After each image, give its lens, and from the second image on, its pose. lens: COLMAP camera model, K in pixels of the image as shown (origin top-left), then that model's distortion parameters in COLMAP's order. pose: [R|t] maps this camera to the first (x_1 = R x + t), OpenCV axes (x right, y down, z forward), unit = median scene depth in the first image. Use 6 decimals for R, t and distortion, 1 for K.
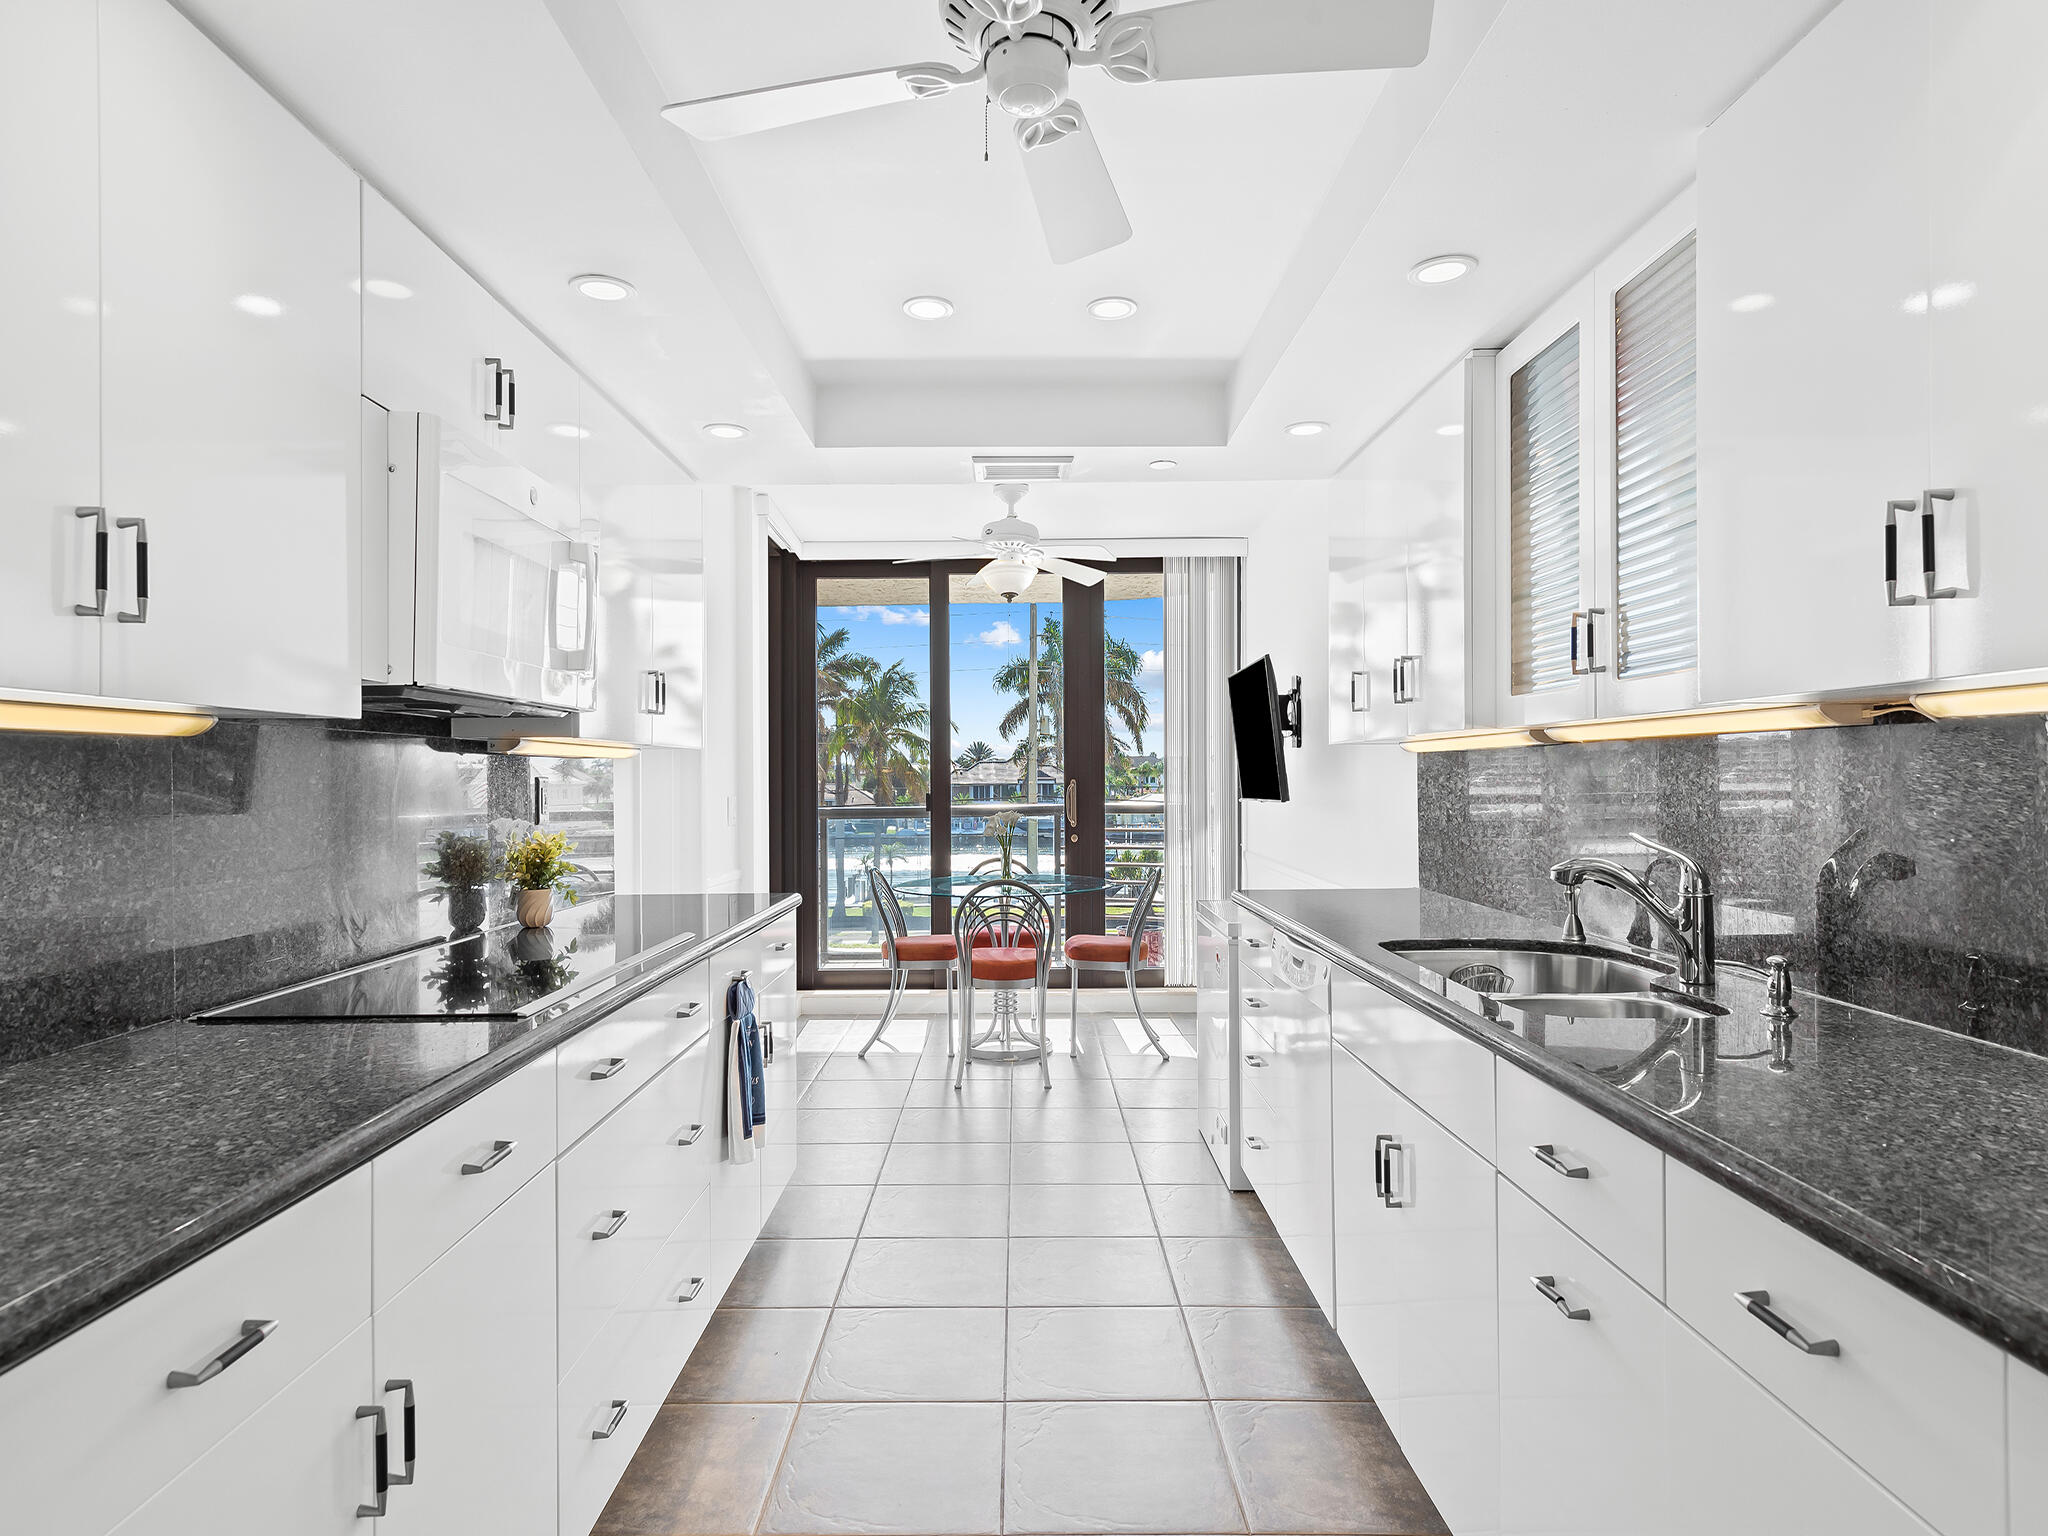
lens RADIAL K [[1237.2, 0, 1024.0], [0, 1237.2, 768.0], [0, 0, 1]] dist [-0.002428, -0.000426]
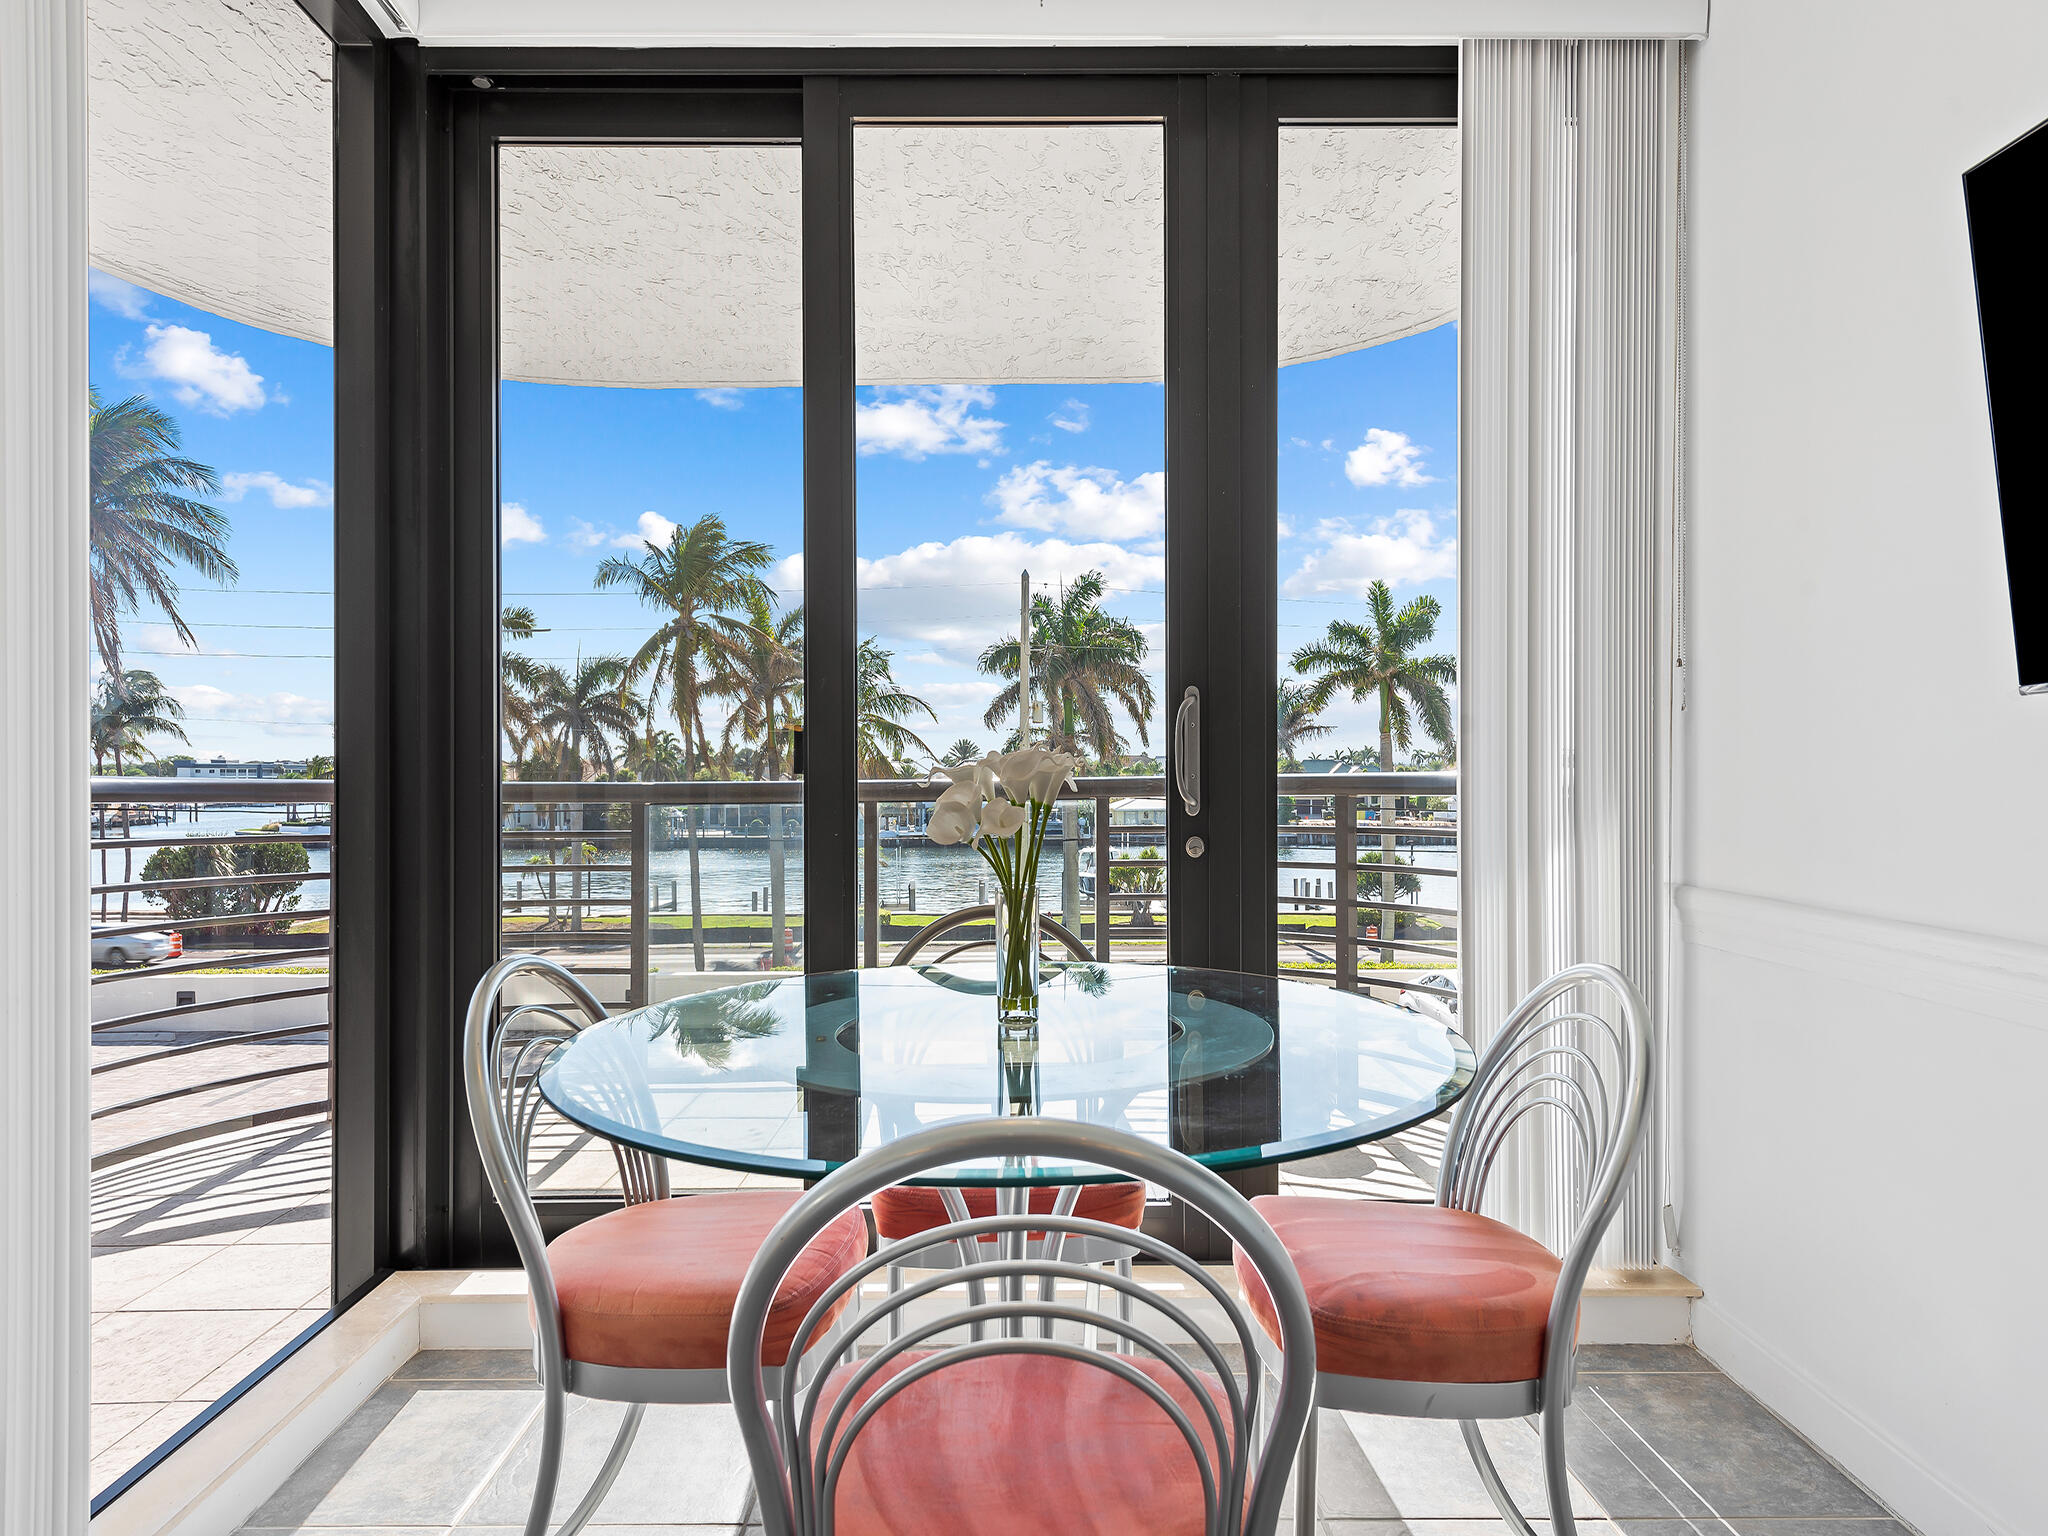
lens RADIAL K [[1237.2, 0, 1024.0], [0, 1237.2, 768.0], [0, 0, 1]] dist [-0.002428, -0.000426]
pose [[0.999936, 0.002209, 0.011095, -0.002633], [-0.002184, 0.999995, -0.002310, 0.006506], [-0.011100, 0.002285, 0.999936, 0.119907]]
